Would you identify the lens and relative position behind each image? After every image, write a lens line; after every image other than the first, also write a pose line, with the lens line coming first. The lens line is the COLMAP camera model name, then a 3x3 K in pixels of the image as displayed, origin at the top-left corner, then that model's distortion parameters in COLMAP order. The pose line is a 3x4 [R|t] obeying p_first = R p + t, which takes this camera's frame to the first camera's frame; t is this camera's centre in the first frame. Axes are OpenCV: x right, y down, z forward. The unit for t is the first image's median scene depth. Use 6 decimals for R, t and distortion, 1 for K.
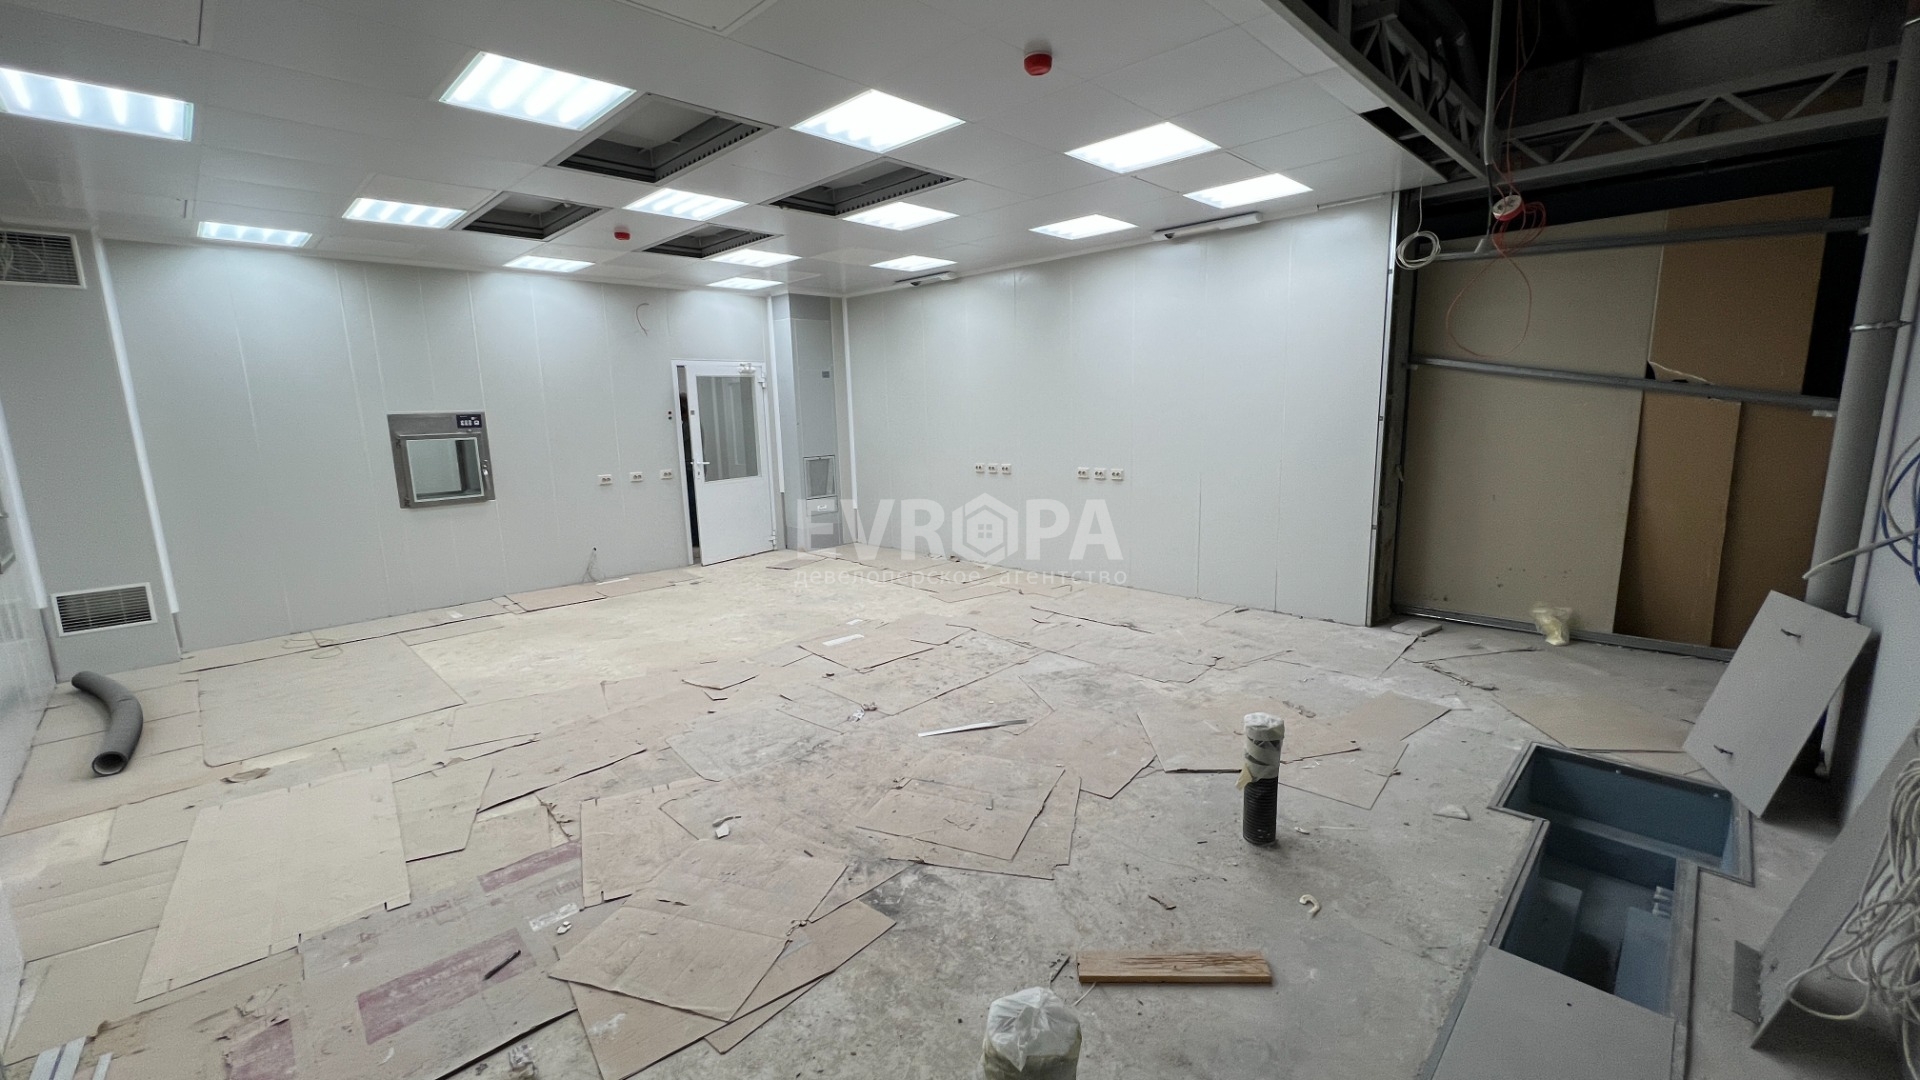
lens RADIAL K [[774.2, 0, 959.3], [0, 774.2, 540.2], [0, 0, 1]] dist [0.001092, -0.000288]
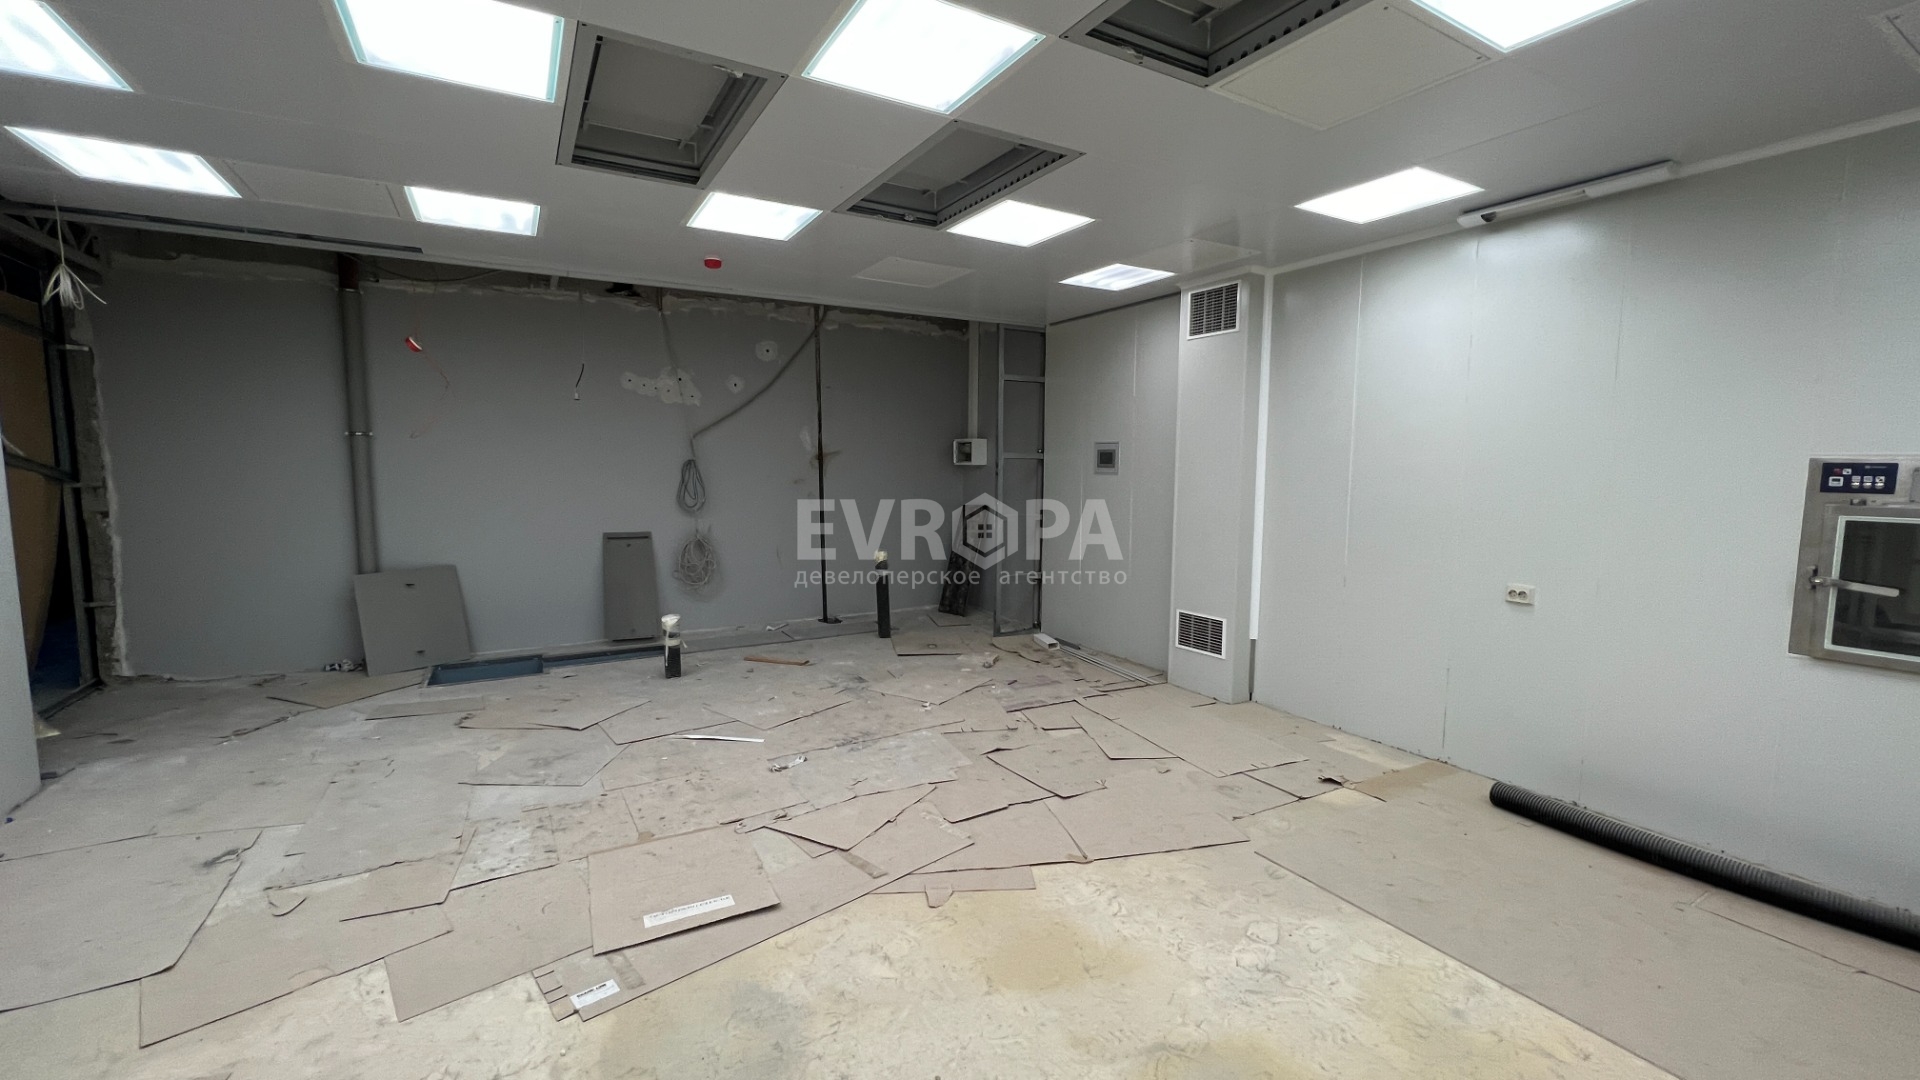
lens RADIAL K [[774.2, 0, 957.8], [0, 774.2, 538.7], [0, 0, 1]] dist [0.001092, -0.000288]
pose [[-0.964145, -0.003291, 0.265357, -0.529591], [0.066534, 0.964989, 0.253713, -0.263505], [-0.256901, 0.262271, -0.930170, 1.584404]]
